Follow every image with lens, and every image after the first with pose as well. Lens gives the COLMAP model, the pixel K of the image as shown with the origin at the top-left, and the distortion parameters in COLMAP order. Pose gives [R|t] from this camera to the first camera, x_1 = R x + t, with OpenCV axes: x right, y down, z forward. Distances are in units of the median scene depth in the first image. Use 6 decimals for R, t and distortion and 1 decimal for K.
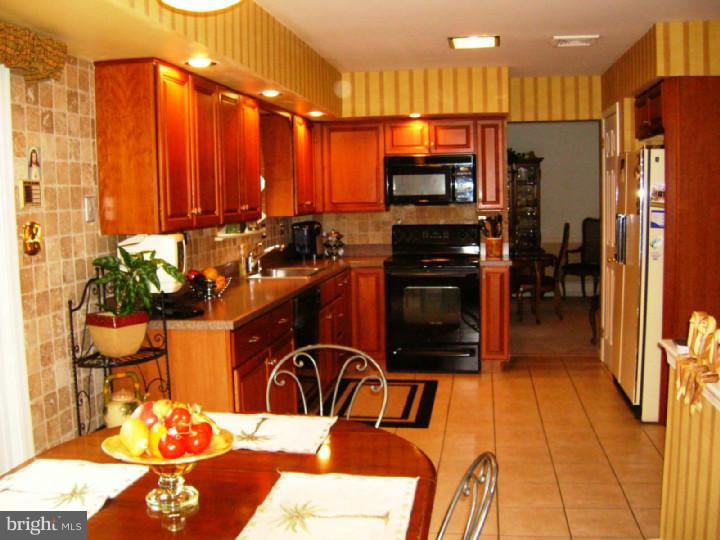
lens RADIAL K [[773.1, 0, 358.1], [0, 773.1, 269.6], [0, 0, 1]] dist [-0.136404, 0.000000]
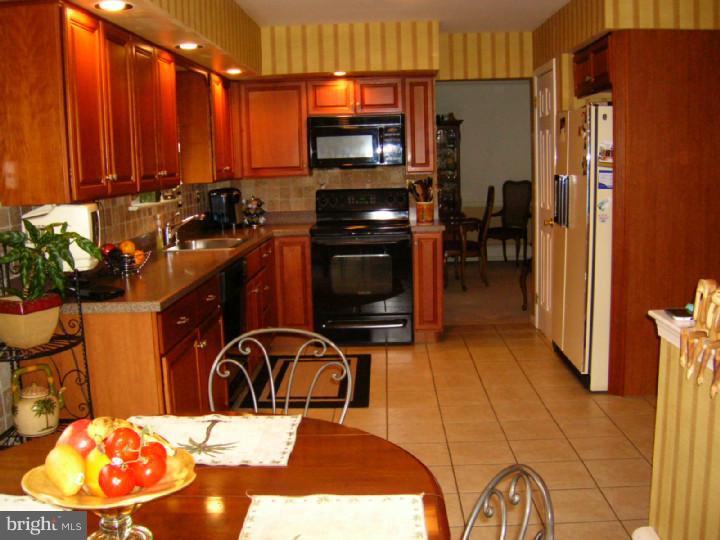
lens RADIAL K [[773.1, 0, 359.3], [0, 773.1, 266.6], [0, 0, 1]] dist [-0.136404, 0.000000]
pose [[0.991977, -0.026045, 0.123707, -0.031596], [0.021292, 0.998989, 0.039592, -0.001610], [-0.124613, -0.036641, 0.991529, 0.079632]]
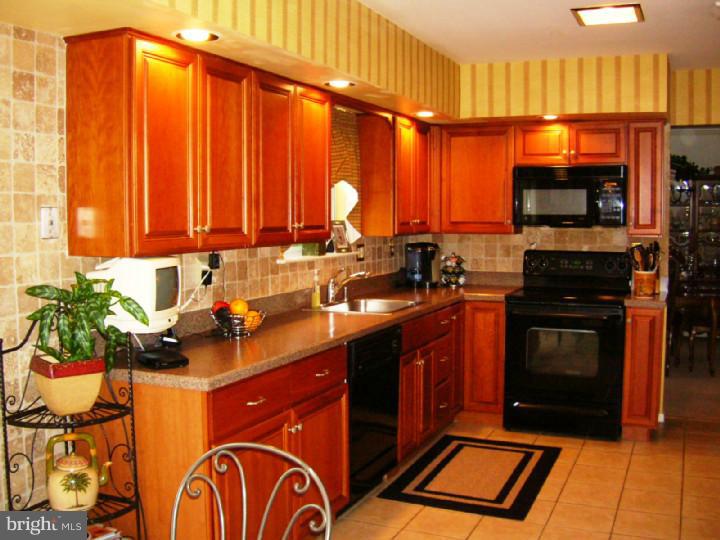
lens RADIAL K [[773.1, 0, 355.1], [0, 773.1, 267.6], [0, 0, 1]] dist [-0.136404, 0.000000]
pose [[0.966711, 0.039591, -0.252791, 0.110609], [-0.045242, 0.998838, -0.016579, -0.024464], [0.251841, 0.027464, 0.967379, 0.227231]]
